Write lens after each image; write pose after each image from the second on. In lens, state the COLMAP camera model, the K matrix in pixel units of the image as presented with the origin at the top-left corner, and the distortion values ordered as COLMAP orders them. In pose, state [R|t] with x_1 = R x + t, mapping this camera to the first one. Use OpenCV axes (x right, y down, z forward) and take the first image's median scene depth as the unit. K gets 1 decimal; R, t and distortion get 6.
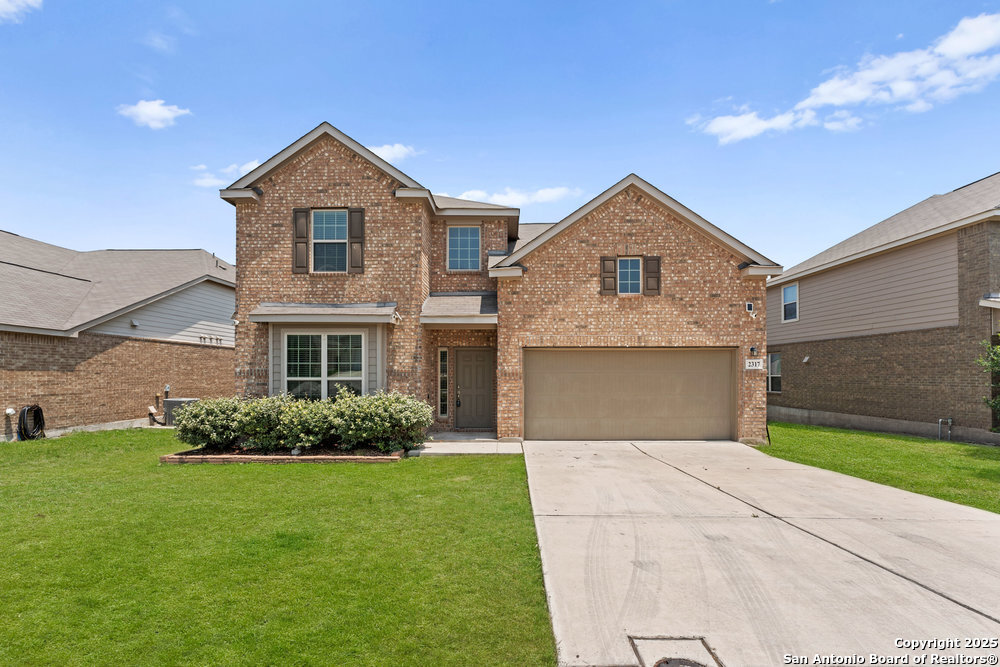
lens RADIAL K [[397.7, 0, 500.0], [0, 397.7, 333.5], [0, 0, 1]] dist [0.001239, 0.000267]
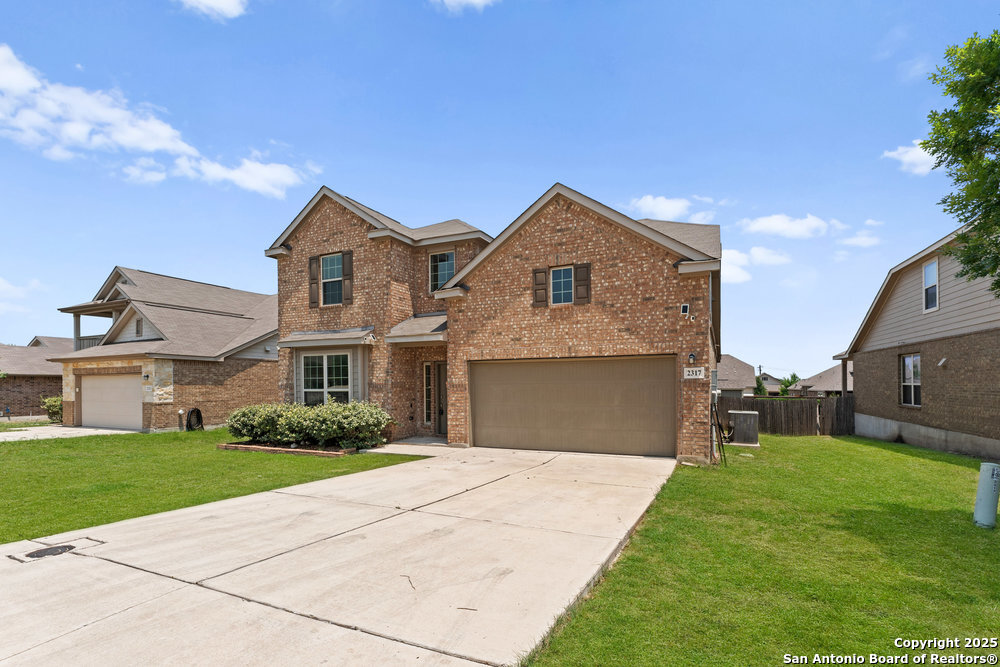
lens RADIAL K [[417.6, 0, 525.1], [0, 417.6, 343.3], [0, 0, 1]] dist [0.000846, 0.000087]
pose [[0.930699, -0.042407, -0.363320, 0.615727], [0.044293, 0.999014, -0.003142, -0.002788], [0.363095, -0.013168, 0.931659, -0.003703]]
